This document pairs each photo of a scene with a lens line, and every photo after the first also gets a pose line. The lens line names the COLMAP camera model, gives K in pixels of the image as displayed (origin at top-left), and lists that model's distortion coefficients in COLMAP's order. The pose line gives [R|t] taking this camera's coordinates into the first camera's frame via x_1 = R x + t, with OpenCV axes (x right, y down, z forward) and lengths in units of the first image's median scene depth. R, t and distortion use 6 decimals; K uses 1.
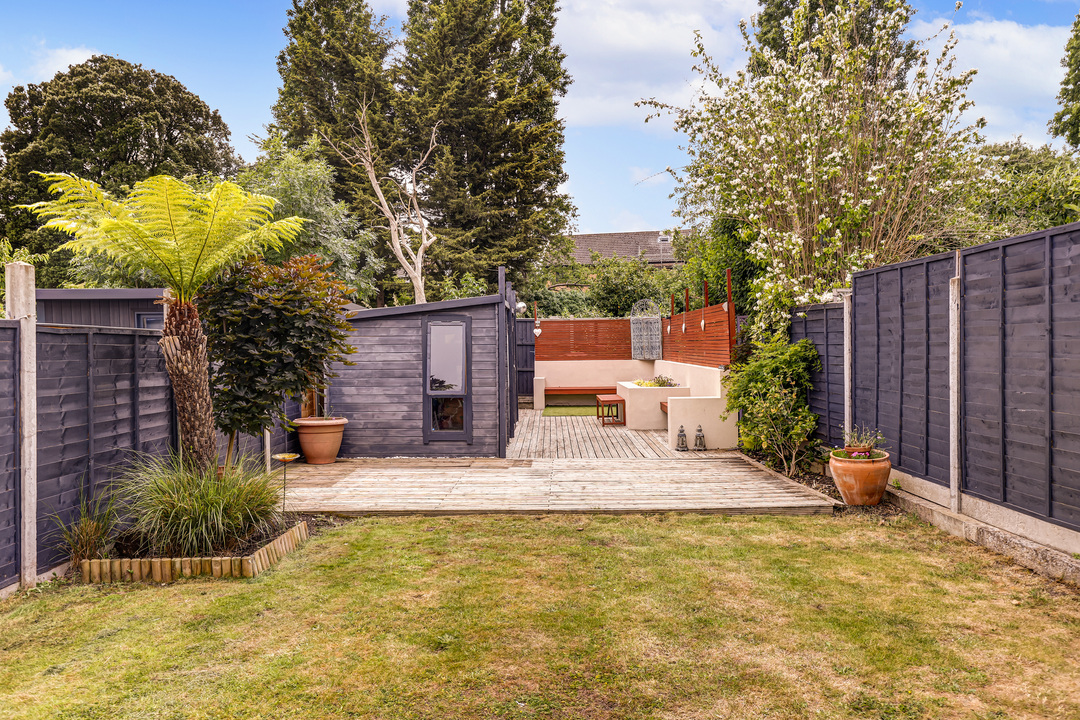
lens RADIAL K [[731.2, 0, 547.5], [0, 731.2, 387.1], [0, 0, 1]] dist [0.026484, -0.004832]
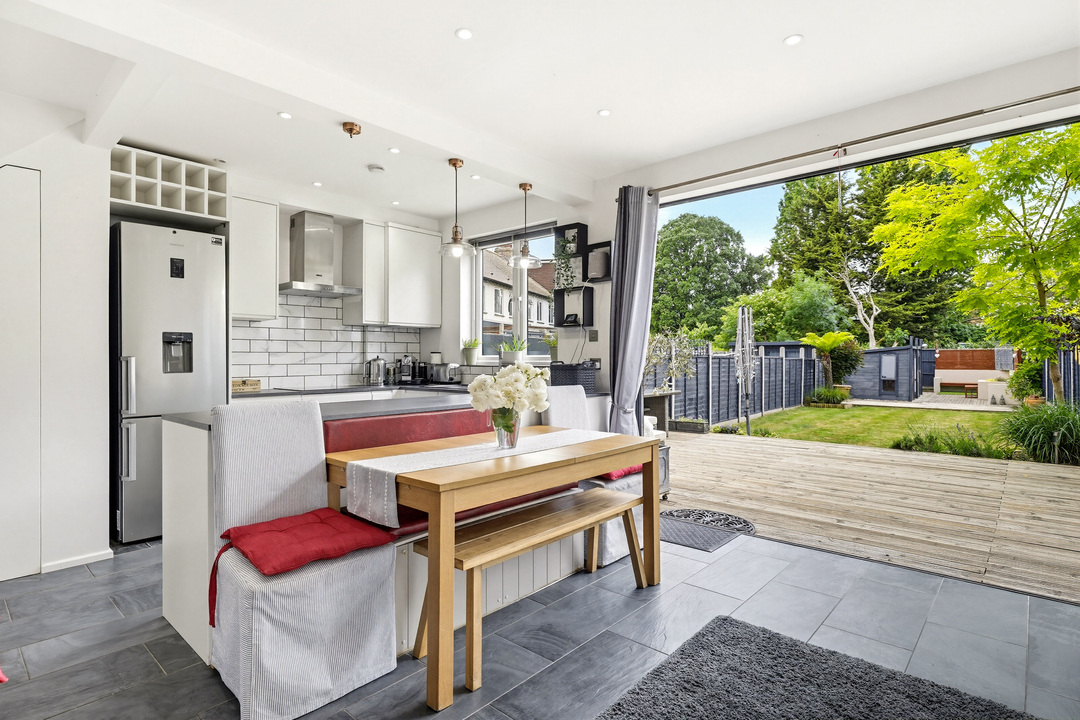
lens RADIAL K [[546.6, 0, 547.5], [0, 546.6, 354.7], [0, 0, 1]] dist [-0.000281, -0.000070]
pose [[0.777777, 0.006051, -0.628511, 0.055154], [-0.044260, 0.997999, -0.045163, 0.022208], [0.626980, 0.062945, 0.776488, -0.488246]]
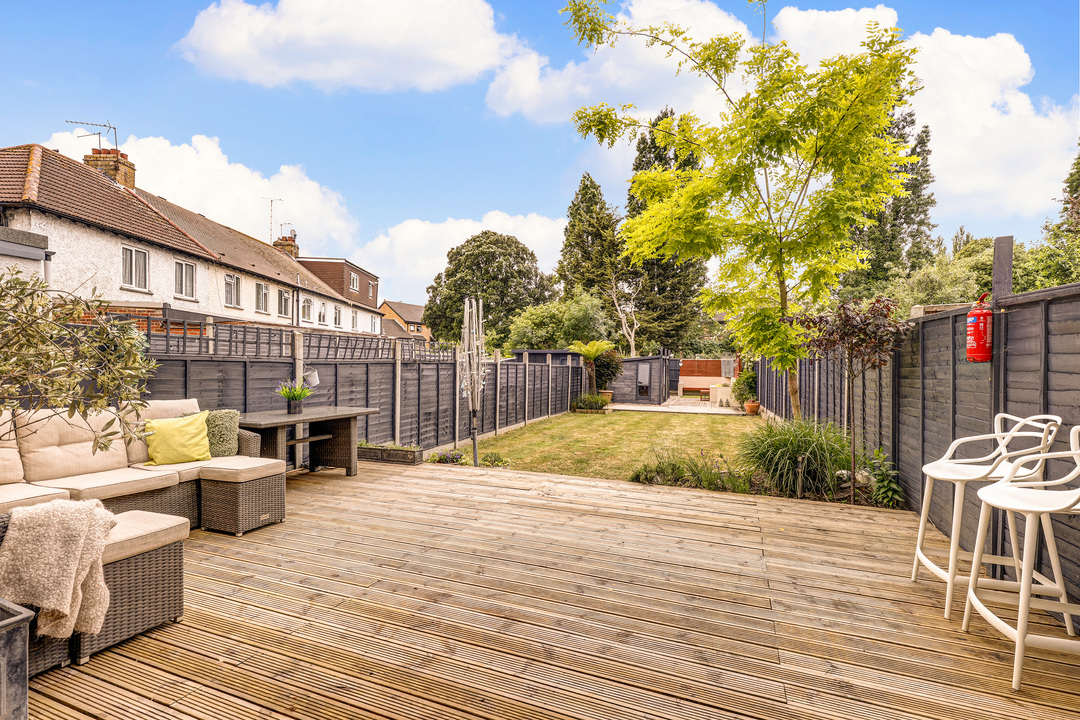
lens RADIAL K [[493.2, 0, 543.1], [0, 493.2, 365.1], [0, 0, 1]] dist [0.000312, 0.002178]
pose [[0.944898, 0.021676, -0.326647, 0.048572], [-0.040676, 0.997847, -0.051446, 0.016156], [0.324828, 0.061898, 0.943745, -0.383047]]
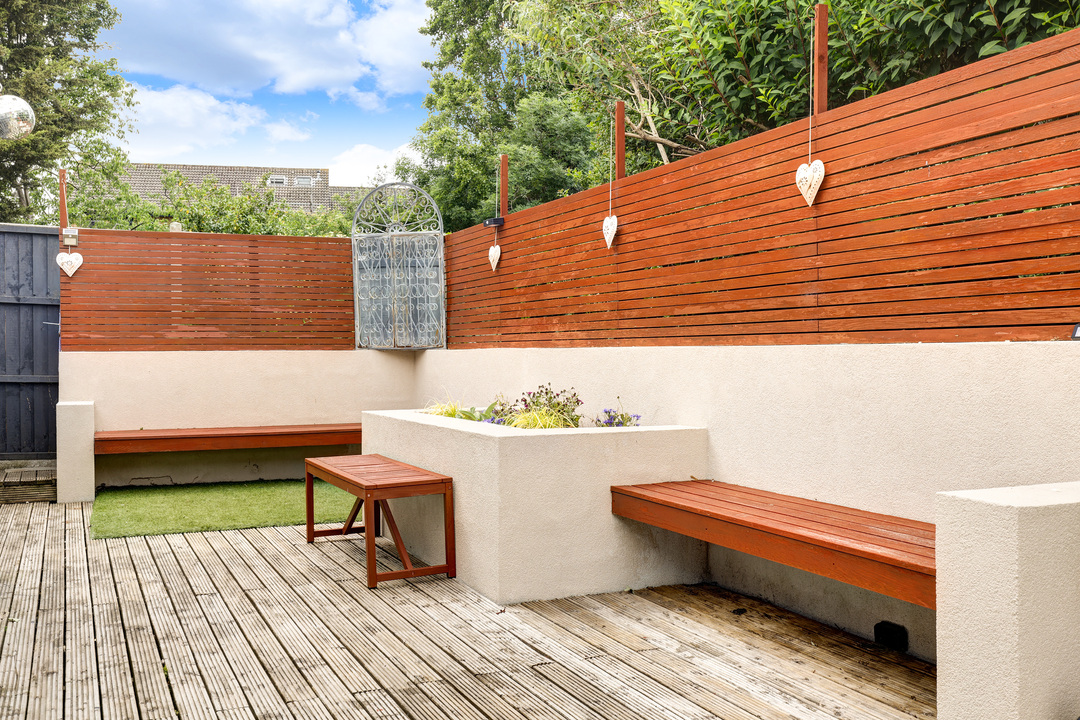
lens RADIAL K [[1045.3, 0, 542.3], [0, 1045.3, 360.4], [0, 0, 1]] dist [0.001067, 0.000000]
pose [[0.909189, 0.003574, 0.416368, -0.008672], [0.019769, 0.998465, -0.051738, -0.001836], [-0.415914, 0.055271, 0.907723, 0.266615]]
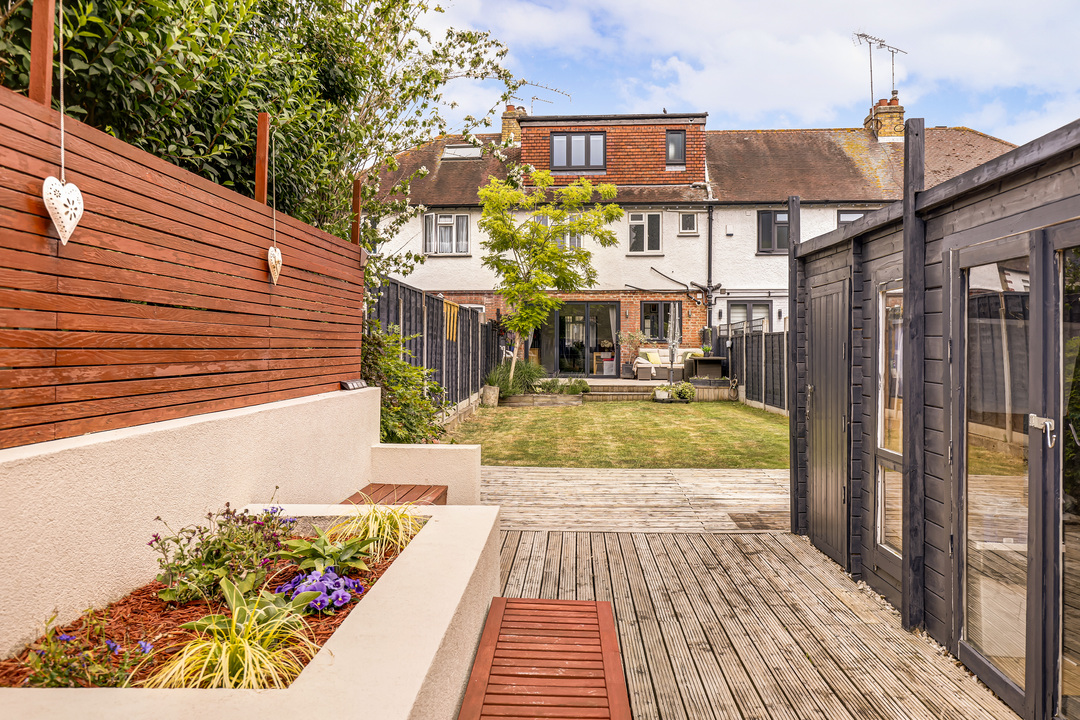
lens RADIAL K [[867.0, 0, 540.3], [0, 867.0, 355.0], [0, 0, 1]] dist [-0.004361, -0.000752]
pose [[-0.999370, 0.003266, 0.035343, 0.040684], [0.005622, 0.997753, 0.066762, -0.029640], [-0.035046, 0.066919, -0.997143, 0.540024]]
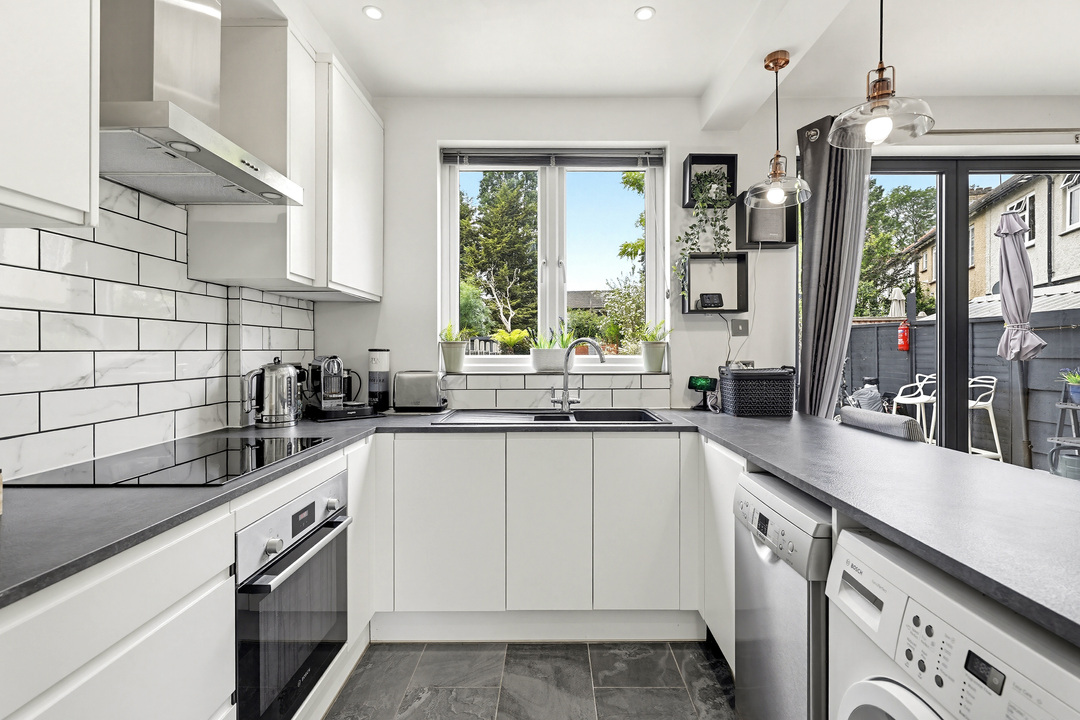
lens RADIAL K [[493.2, 0, 551.8], [0, 493.2, 352.5], [0, 0, 1]] dist [0.000312, 0.002178]
pose [[0.999233, 0.009838, 0.037911, -0.049834], [-0.007730, 0.998437, -0.055357, 0.020084], [-0.038397, 0.055021, 0.997747, -0.459373]]
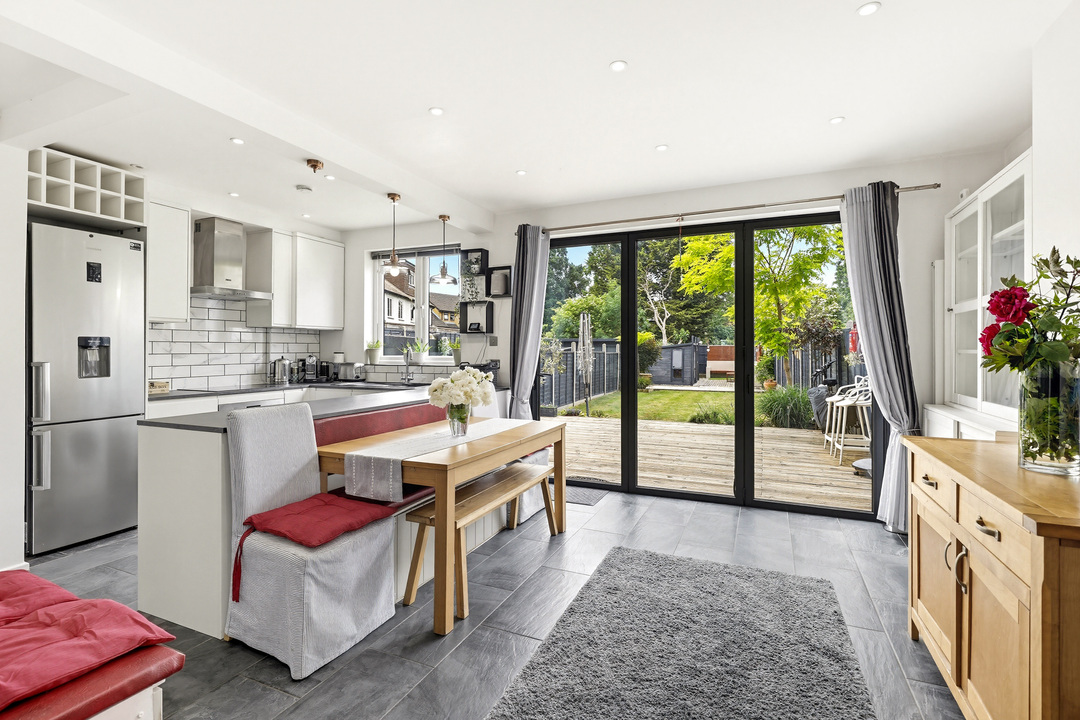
lens RADIAL K [[493.2, 0, 550.1], [0, 493.2, 344.3], [0, 0, 1]] dist [0.000312, 0.002178]
pose [[0.934633, 0.007968, -0.355524, 0.048784], [-0.032478, 0.997483, -0.063026, 0.020868], [0.354127, 0.070453, 0.932540, -0.508984]]
